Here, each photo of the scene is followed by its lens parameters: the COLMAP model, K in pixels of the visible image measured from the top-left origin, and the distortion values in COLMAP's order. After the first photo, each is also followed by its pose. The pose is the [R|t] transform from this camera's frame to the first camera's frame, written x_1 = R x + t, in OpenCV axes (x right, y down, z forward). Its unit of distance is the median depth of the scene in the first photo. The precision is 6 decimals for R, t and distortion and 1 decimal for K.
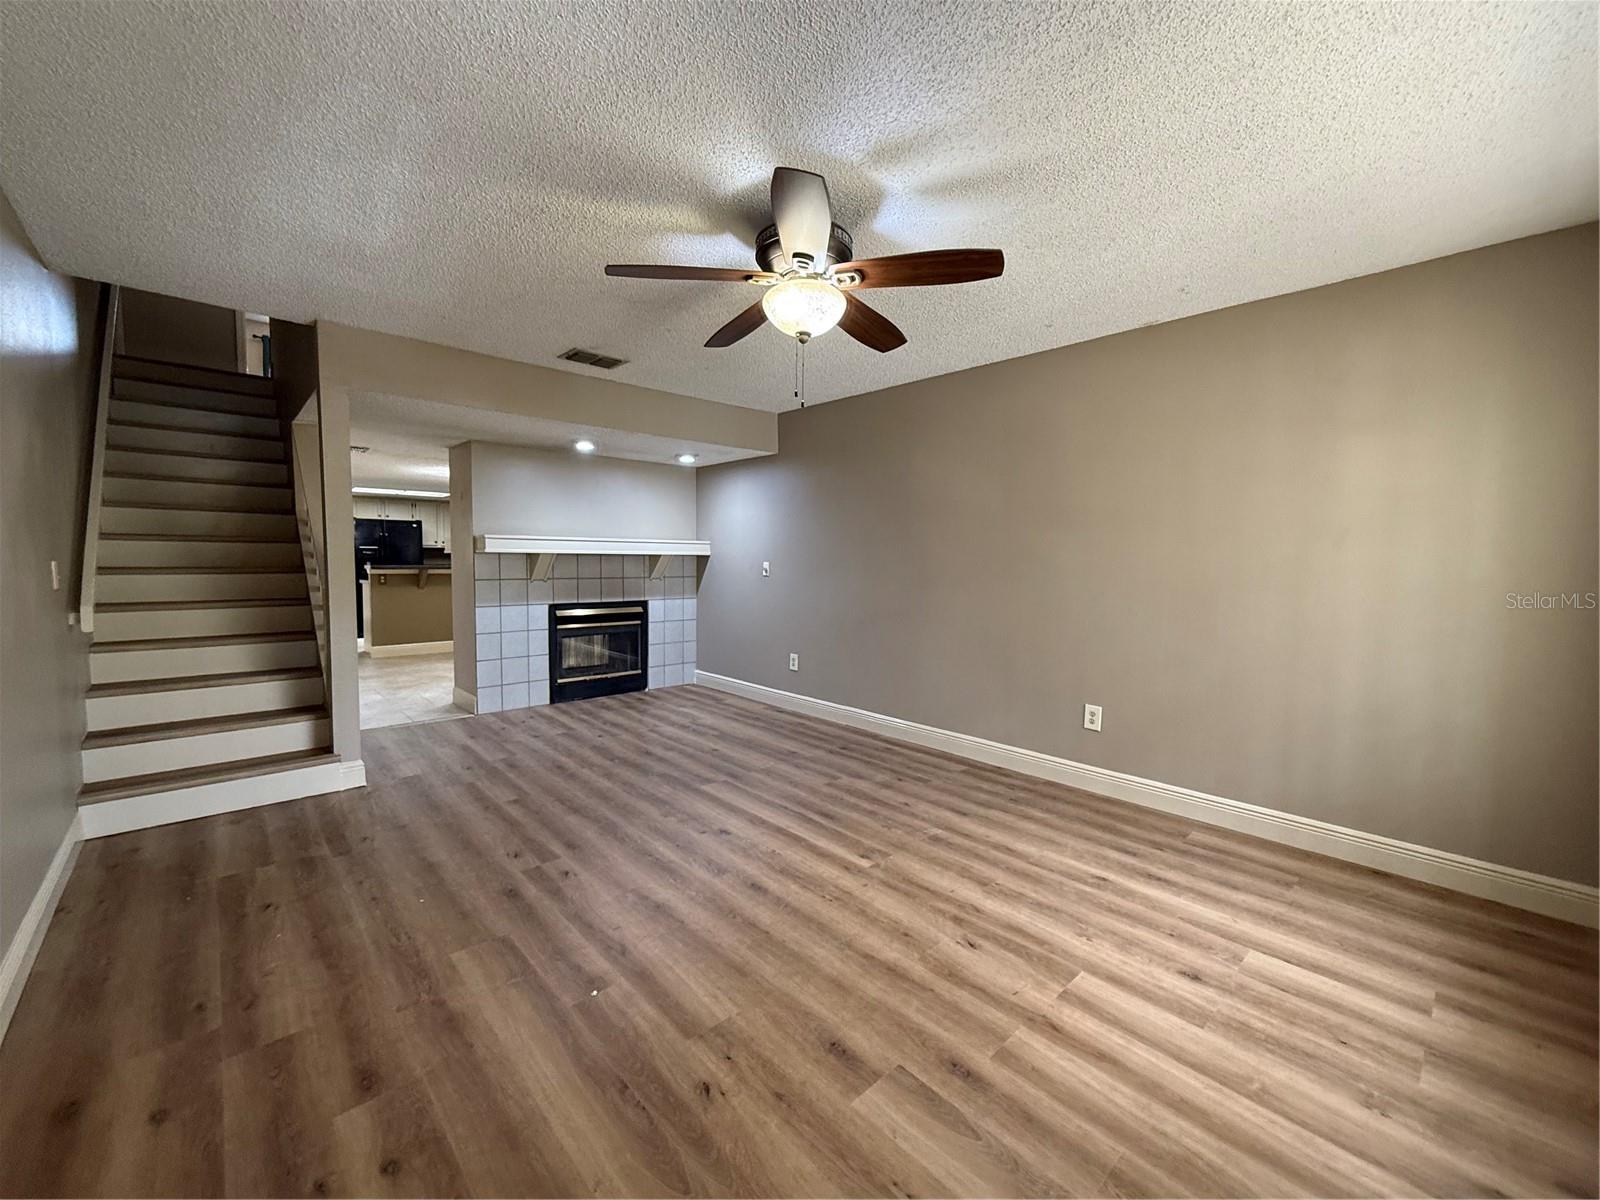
lens RADIAL K [[645.3, 0, 799.8], [0, 645.3, 596.7], [0, 0, 1]] dist [-0.000513, 0.000409]
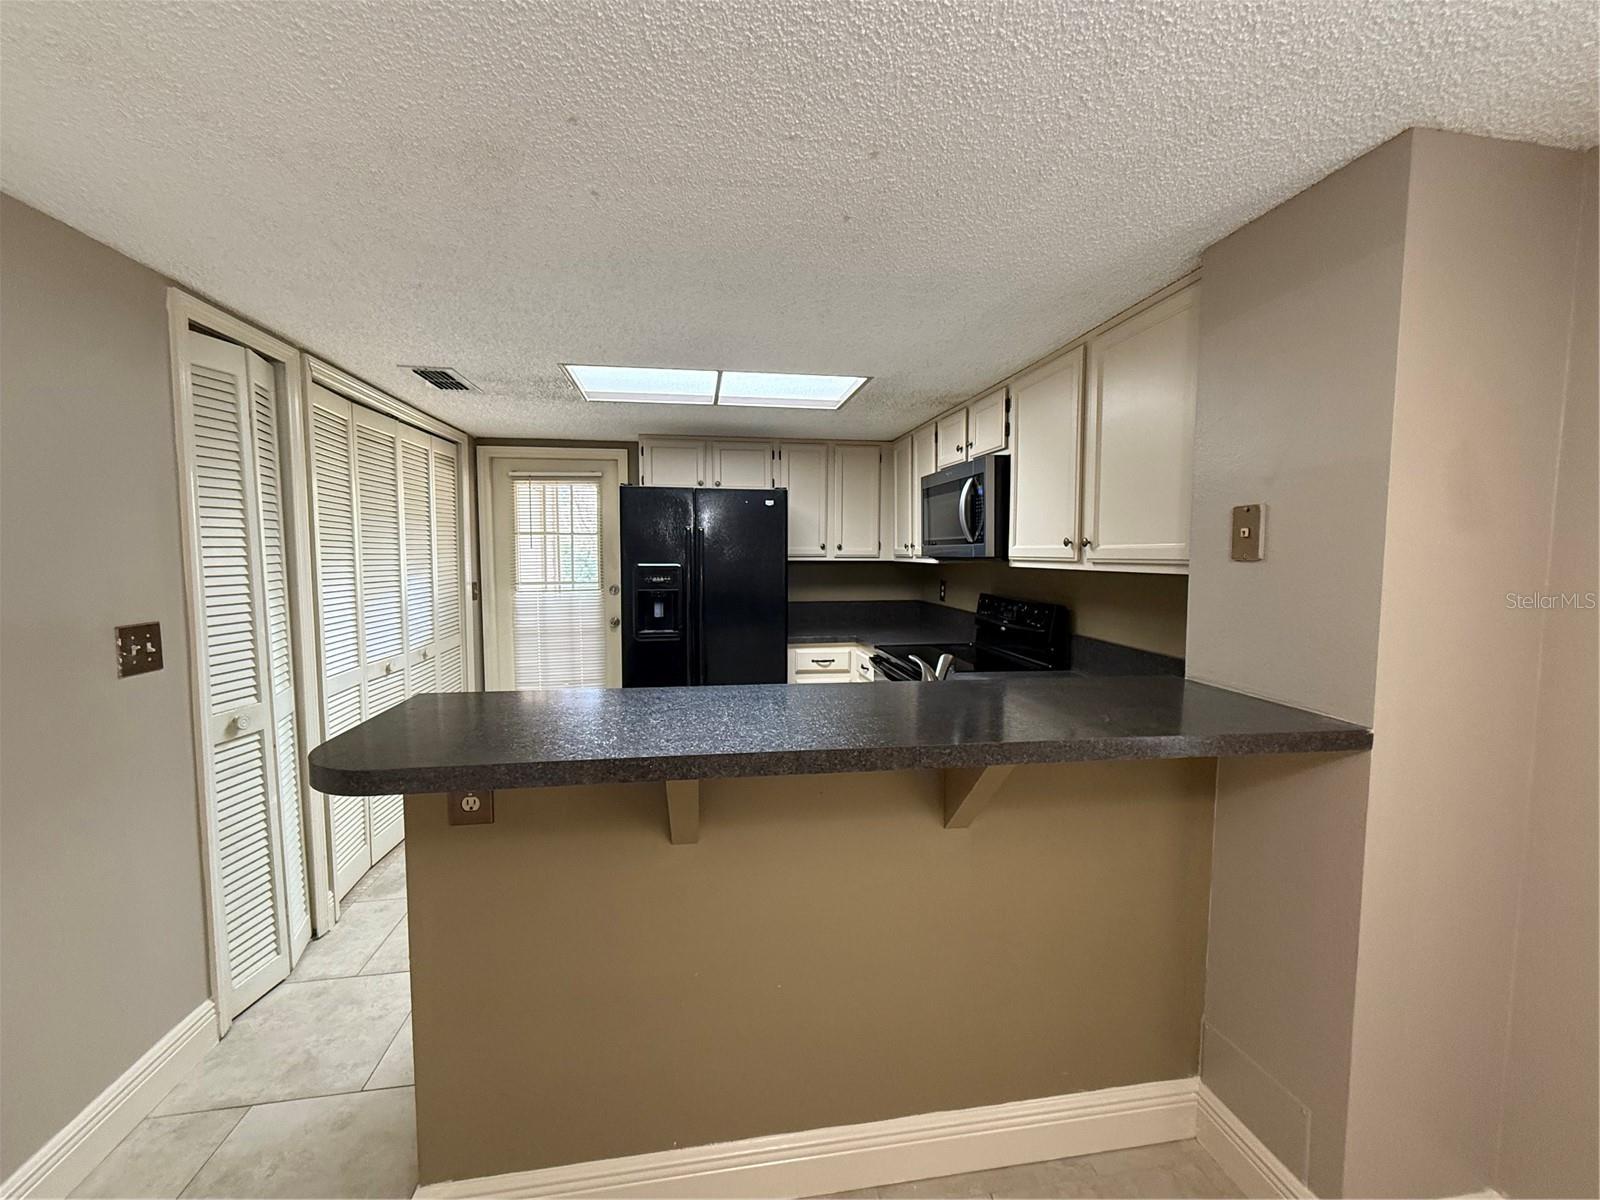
lens RADIAL K [[643.4, 0, 799.7], [0, 643.4, 597.8], [0, 0, 1]] dist [0.000435, -0.000117]
pose [[0.832650, 0.031530, -0.552901, -0.882031], [-0.028090, 0.999497, 0.014695, -0.145526], [0.553087, 0.003295, 0.833117, 1.639039]]
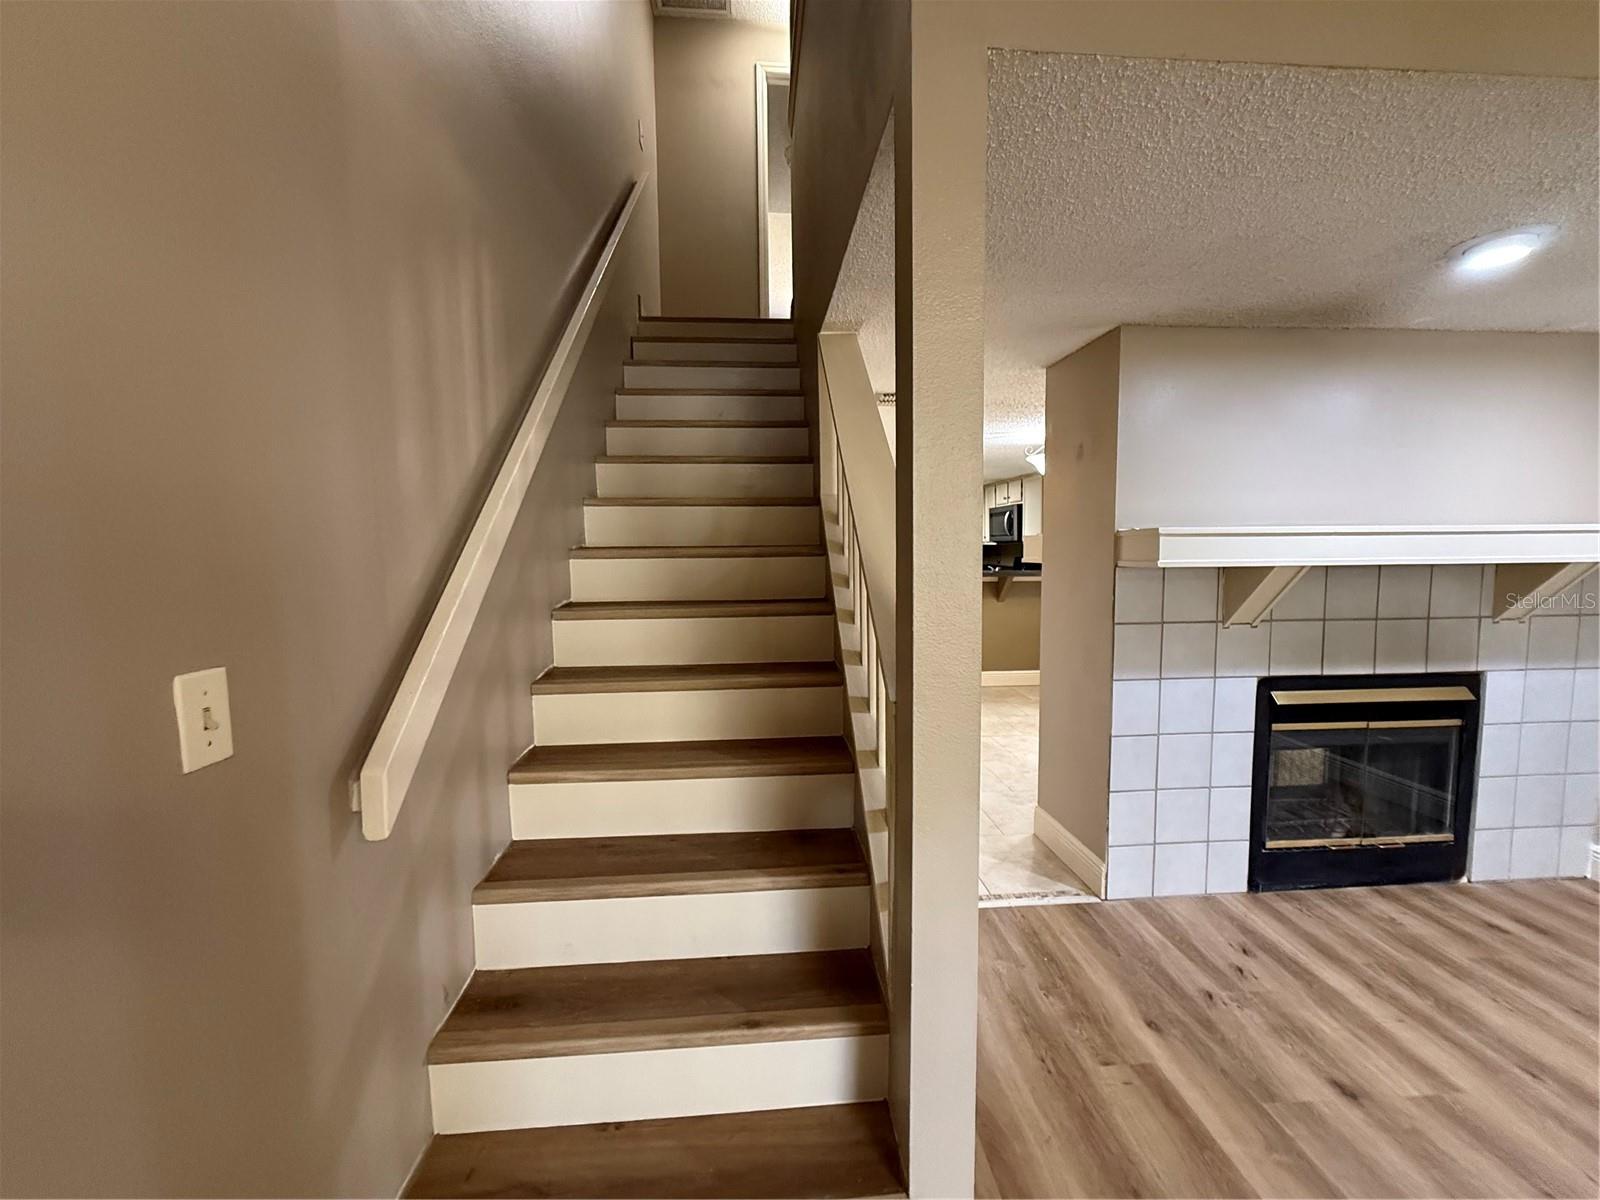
lens RADIAL K [[643.4, 0, 799.7], [0, 643.4, 597.8], [0, 0, 1]] dist [0.000435, -0.000117]
pose [[0.781996, 0.031275, -0.622499, -0.454455], [-0.019936, 0.999484, 0.025171, -0.061152], [0.622965, -0.007273, 0.782216, 0.564315]]
